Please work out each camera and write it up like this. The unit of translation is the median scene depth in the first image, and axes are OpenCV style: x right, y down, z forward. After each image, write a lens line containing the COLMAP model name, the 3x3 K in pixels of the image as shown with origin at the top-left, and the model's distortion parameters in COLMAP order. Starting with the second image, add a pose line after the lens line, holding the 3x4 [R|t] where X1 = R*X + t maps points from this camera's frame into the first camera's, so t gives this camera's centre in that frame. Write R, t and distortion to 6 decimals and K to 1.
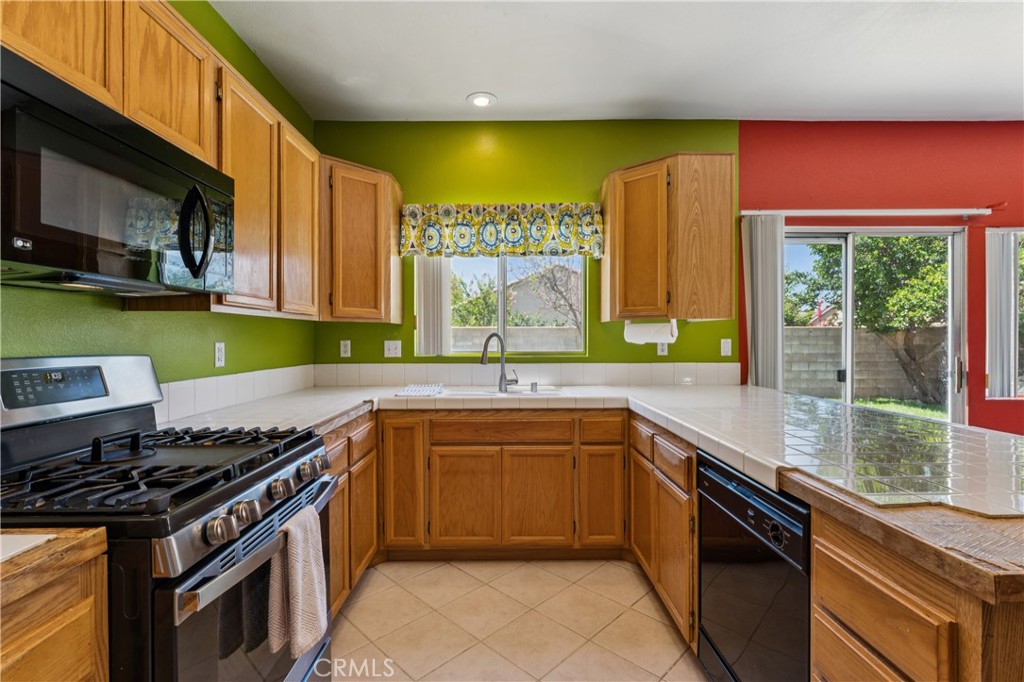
lens RADIAL K [[464.7, 0, 510.6], [0, 464.7, 341.2], [0, 0, 1]] dist [-0.001429, -0.000644]
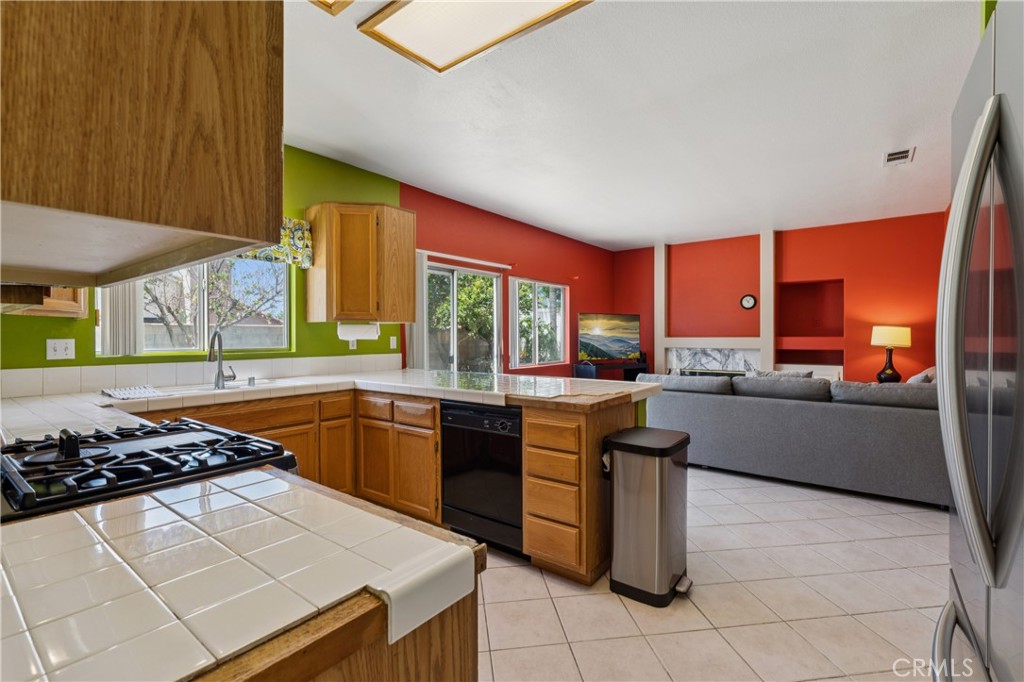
lens RADIAL K [[464.7, 0, 514.6], [0, 464.7, 339.7], [0, 0, 1]] dist [-0.001429, -0.000644]
pose [[0.608565, -0.006730, 0.793475, -0.436141], [0.006866, 0.999971, 0.003216, 0.002867], [-0.793474, 0.003491, 0.608594, -0.140610]]
